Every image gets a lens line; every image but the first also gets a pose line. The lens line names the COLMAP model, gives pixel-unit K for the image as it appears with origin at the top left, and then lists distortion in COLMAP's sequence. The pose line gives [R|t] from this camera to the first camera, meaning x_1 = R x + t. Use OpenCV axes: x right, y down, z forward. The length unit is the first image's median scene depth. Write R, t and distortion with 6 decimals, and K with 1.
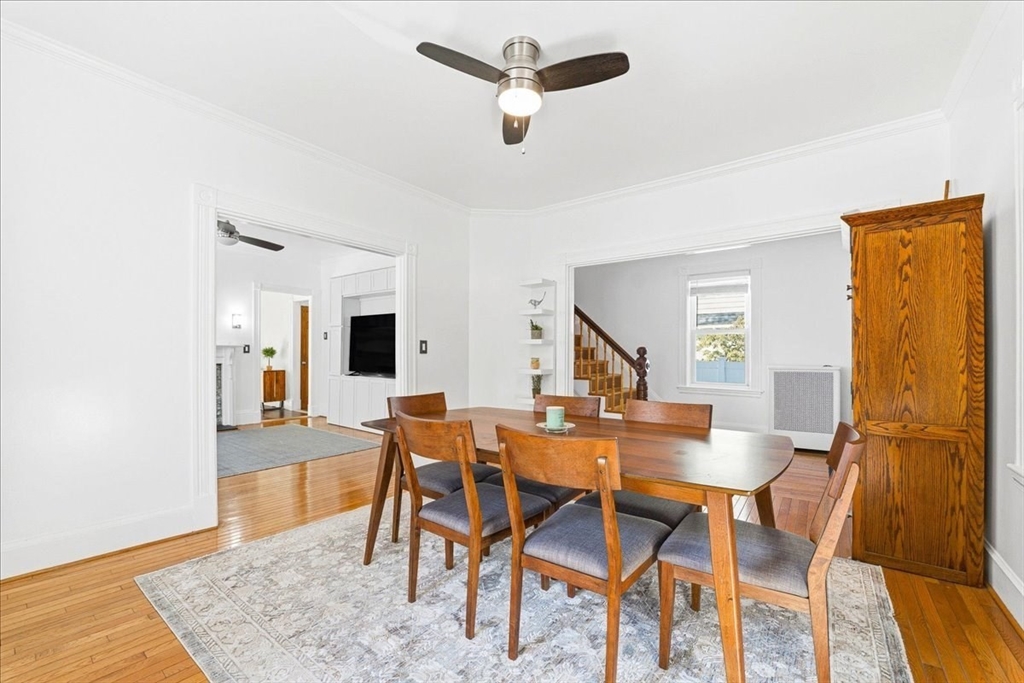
lens RADIAL K [[424.9, 0, 508.9], [0, 424.9, 349.7], [0, 0, 1]] dist [-0.030457, -0.000408]
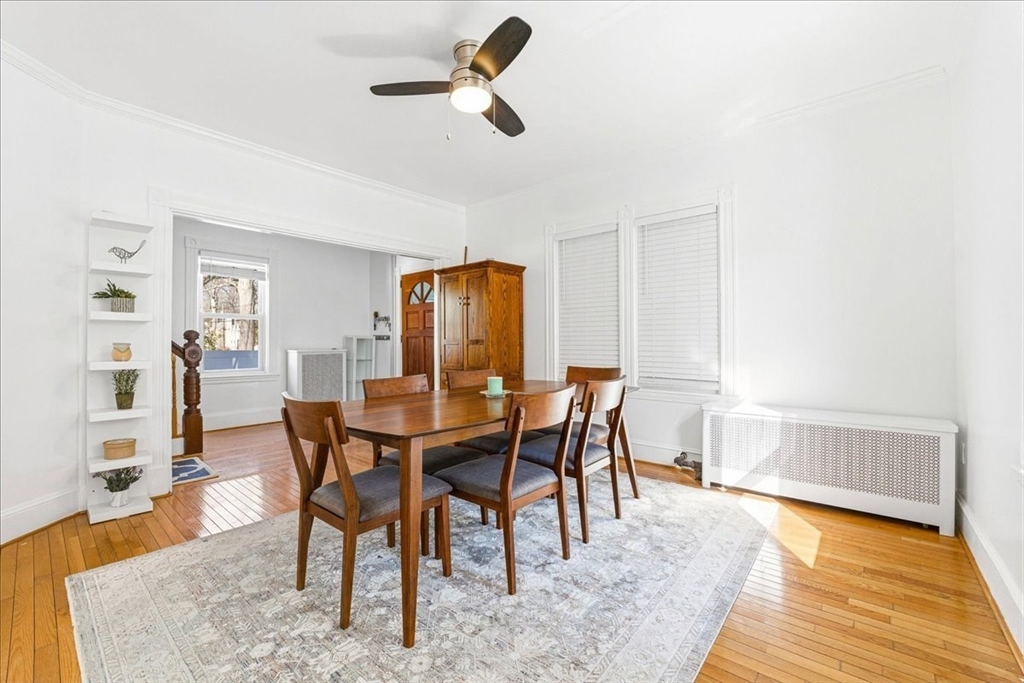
lens RADIAL K [[424.9, 0, 507.8], [0, 424.9, 336.6], [0, 0, 1]] dist [-0.030457, -0.000408]
pose [[0.050841, 0.010932, 0.998647, -0.485985], [-0.000549, 0.999940, -0.010918, 0.015469], [-0.998707, 0.000007, 0.050844, 0.398301]]
